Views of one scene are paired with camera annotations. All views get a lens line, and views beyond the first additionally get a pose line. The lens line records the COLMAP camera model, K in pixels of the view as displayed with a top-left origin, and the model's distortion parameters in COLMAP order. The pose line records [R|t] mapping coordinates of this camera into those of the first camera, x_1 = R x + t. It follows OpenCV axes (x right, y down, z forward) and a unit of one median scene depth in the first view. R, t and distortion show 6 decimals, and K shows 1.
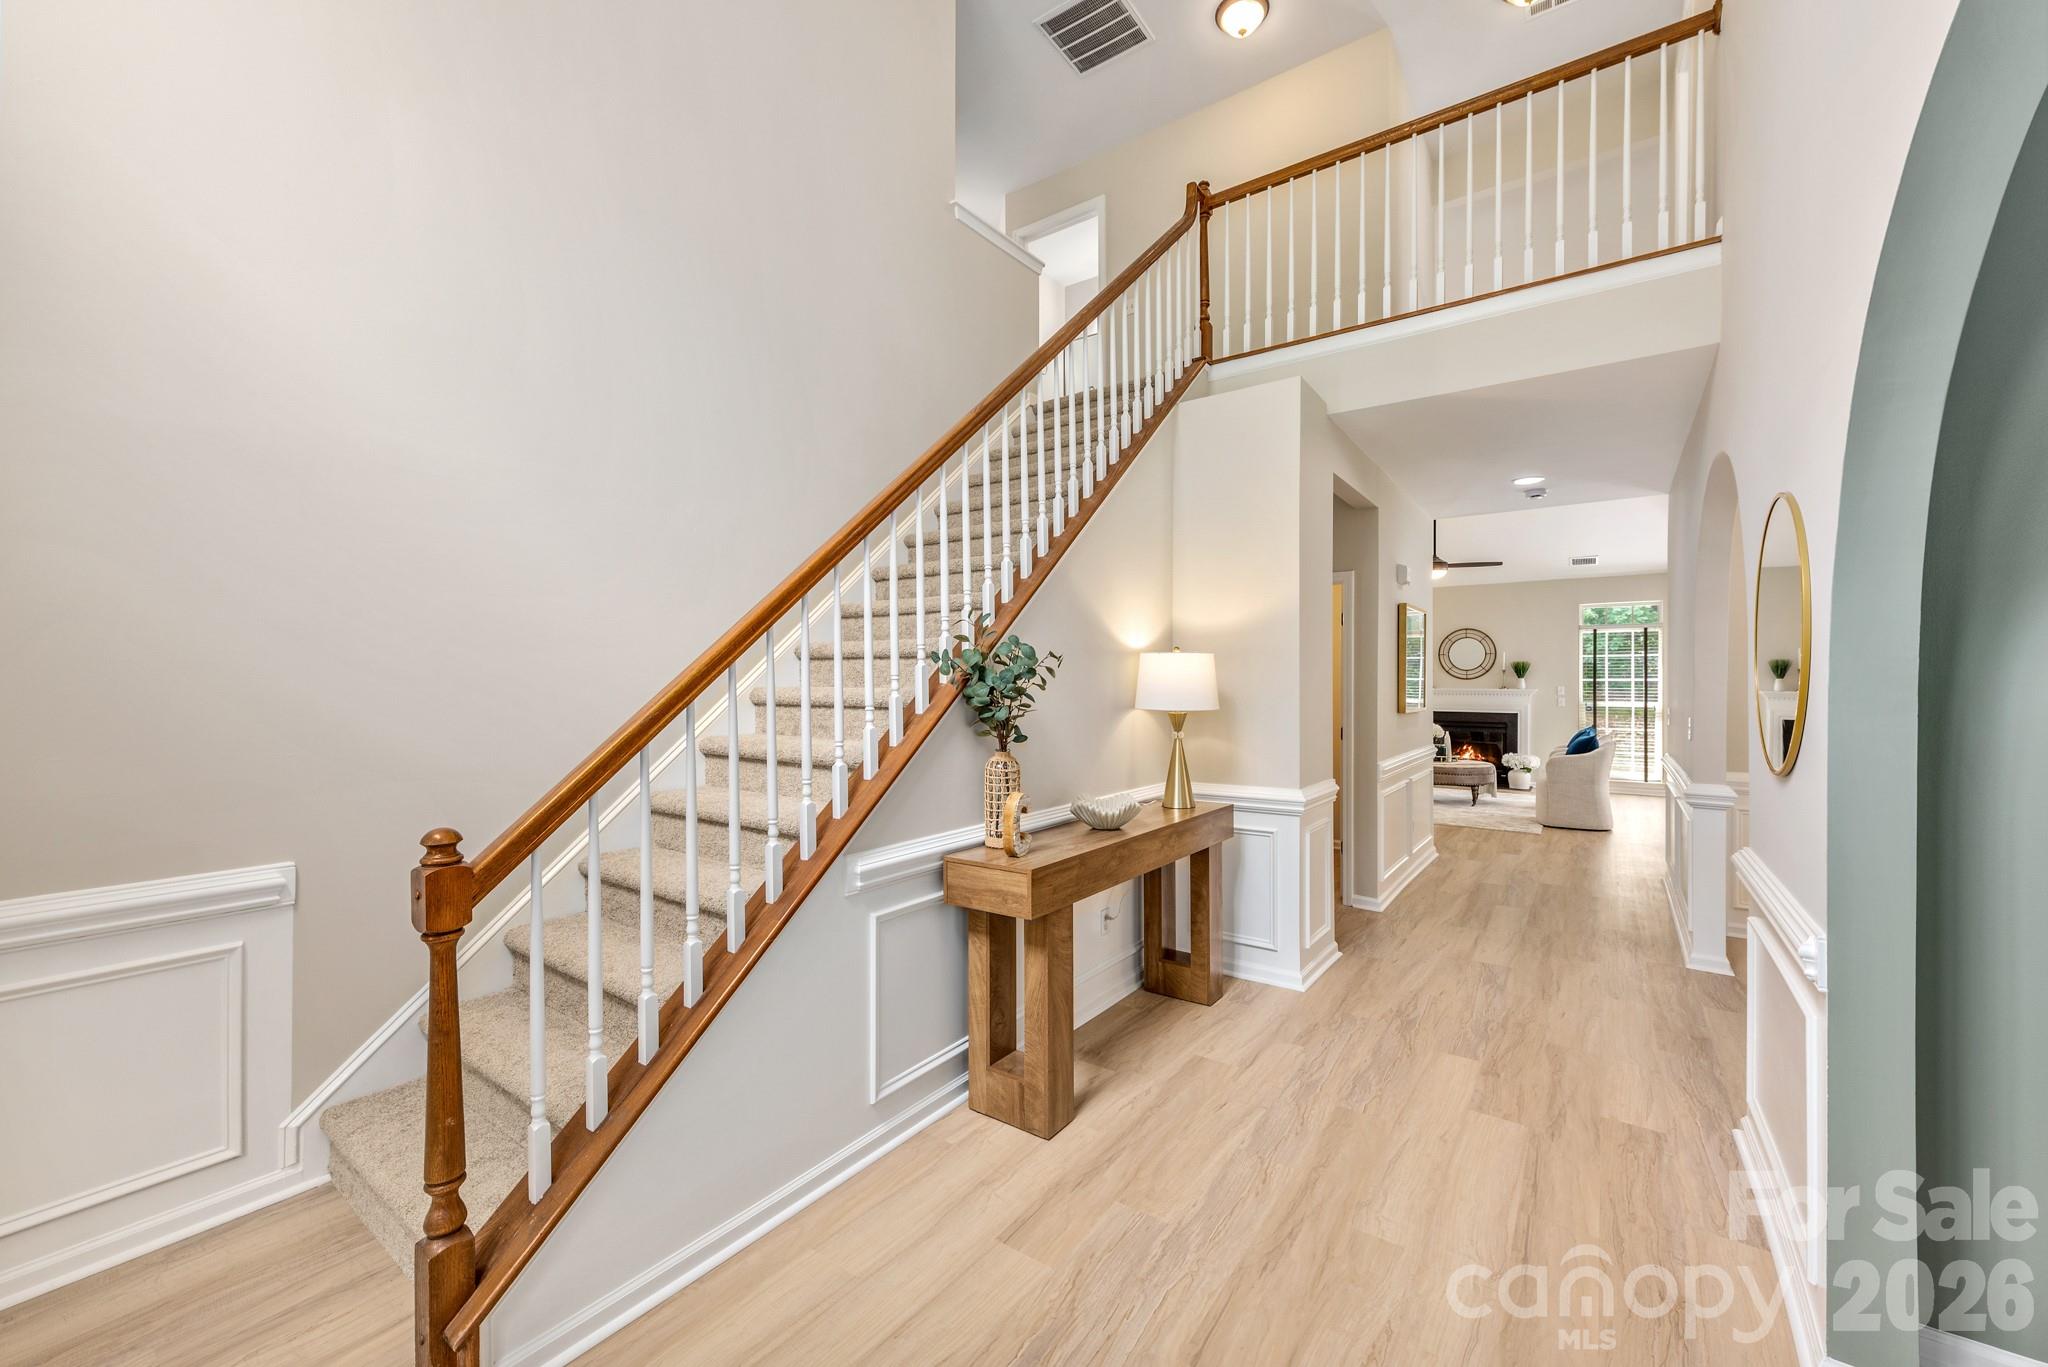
lens RADIAL K [[801.2, 0, 1027.9], [0, 801.2, 677.8], [0, 0, 1]] dist [0.007141, -0.002823]
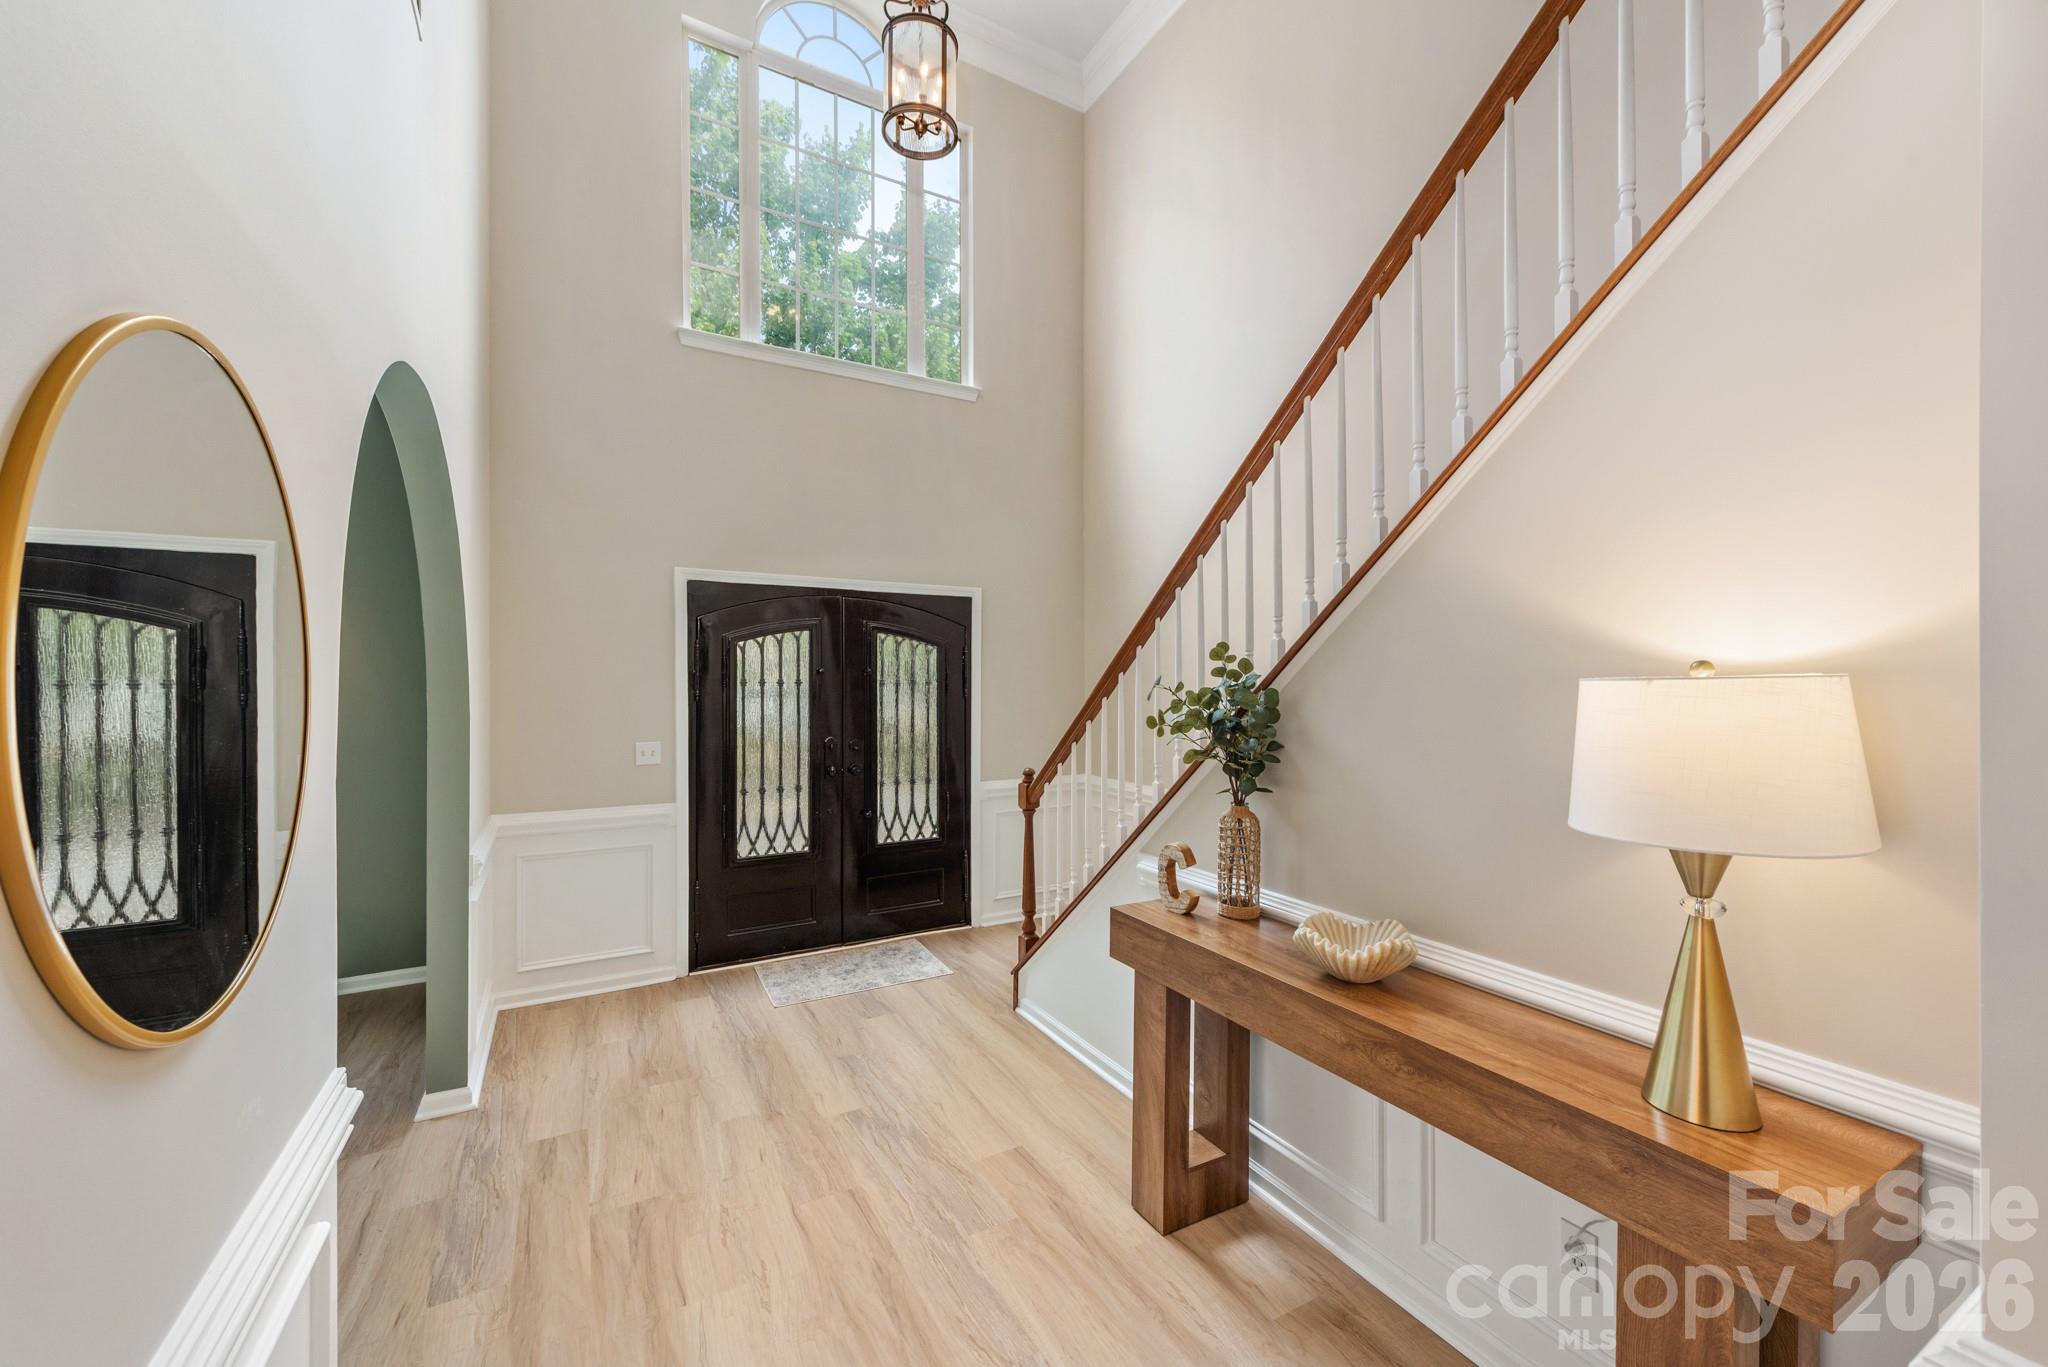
lens RADIAL K [[801.2, 0, 1034.6], [0, 801.2, 680.2], [0, 0, 1]] dist [0.007141, -0.002823]
pose [[-0.419823, -0.000820, -0.907606, 0.844205], [0.011639, 0.999912, -0.006287, -0.037346], [0.907531, -0.013203, -0.419776, 1.171847]]
